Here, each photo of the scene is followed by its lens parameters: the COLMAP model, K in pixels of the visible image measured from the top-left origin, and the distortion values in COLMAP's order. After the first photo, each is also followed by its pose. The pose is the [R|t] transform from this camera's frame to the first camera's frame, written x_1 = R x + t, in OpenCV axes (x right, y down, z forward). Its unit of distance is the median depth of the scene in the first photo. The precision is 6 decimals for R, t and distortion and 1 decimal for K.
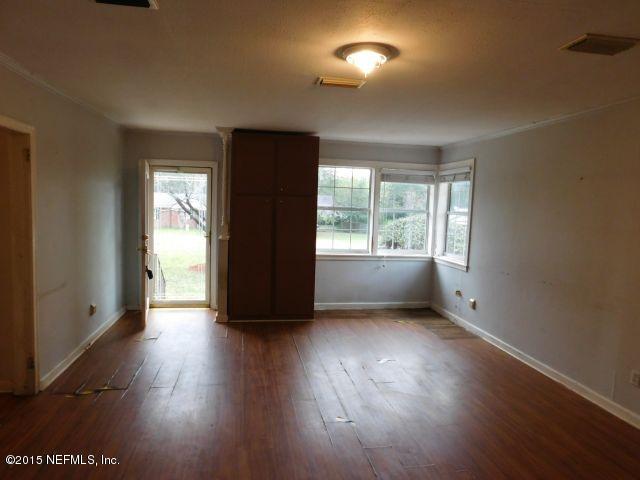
lens RADIAL K [[424.8, 0, 318.6], [0, 424.8, 238.5], [0, 0, 1]] dist [-0.067490, 0.059970]
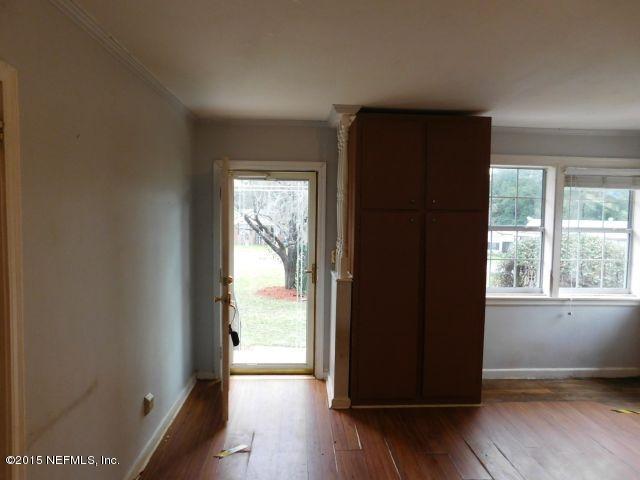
lens RADIAL K [[424.8, 0, 318.6], [0, 424.8, 238.5], [0, 0, 1]] dist [-0.067490, 0.059970]
pose [[0.991817, -0.009999, -0.127272, -0.168197], [0.006020, 0.999482, -0.031617, -0.038375], [0.127522, 0.030592, 0.991364, 0.331465]]
